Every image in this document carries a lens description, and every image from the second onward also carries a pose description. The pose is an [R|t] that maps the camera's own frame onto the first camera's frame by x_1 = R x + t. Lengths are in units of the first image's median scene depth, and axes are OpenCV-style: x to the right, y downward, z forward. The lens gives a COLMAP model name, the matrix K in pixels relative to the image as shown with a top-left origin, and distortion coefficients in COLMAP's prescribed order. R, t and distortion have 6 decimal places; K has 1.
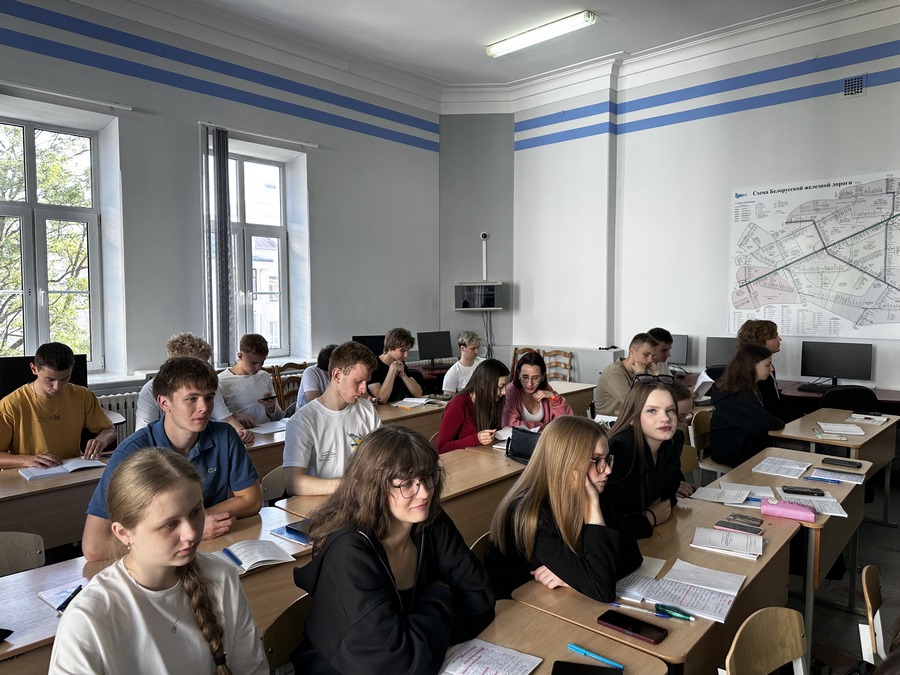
lens RADIAL K [[635.5, 0, 449.9], [0, 635.5, 337.7], [0, 0, 1]] dist [0.039008, -0.033356]
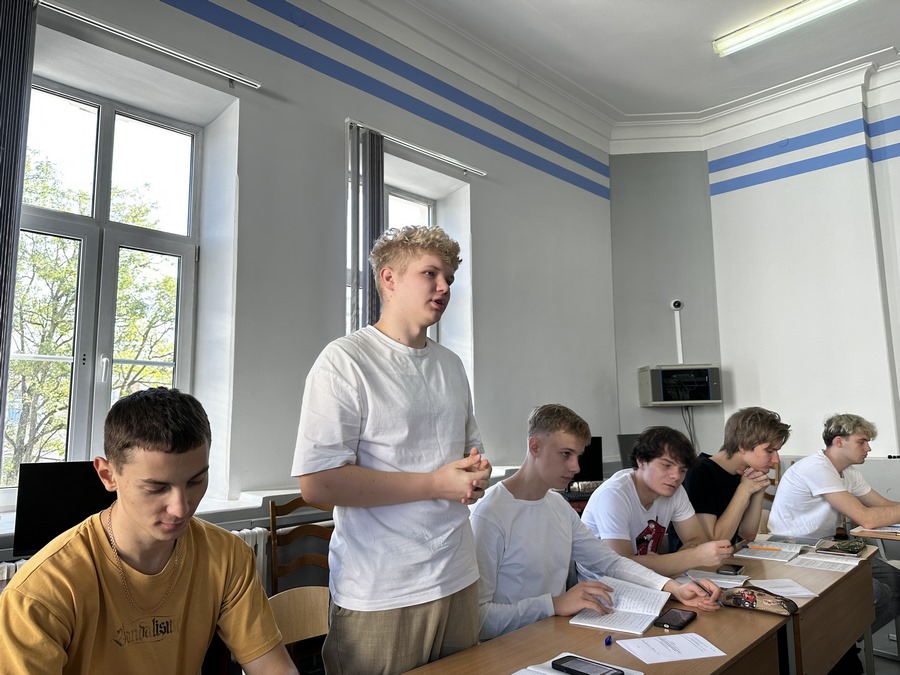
lens RADIAL K [[635.5, 0, 451.1], [0, 635.5, 343.9], [0, 0, 1]] dist [0.039008, -0.033356]
pose [[0.998079, -0.007921, -0.061446, -0.180949], [-0.002151, 0.986764, -0.162148, 0.007556], [0.061917, 0.161968, 0.984852, 0.282351]]
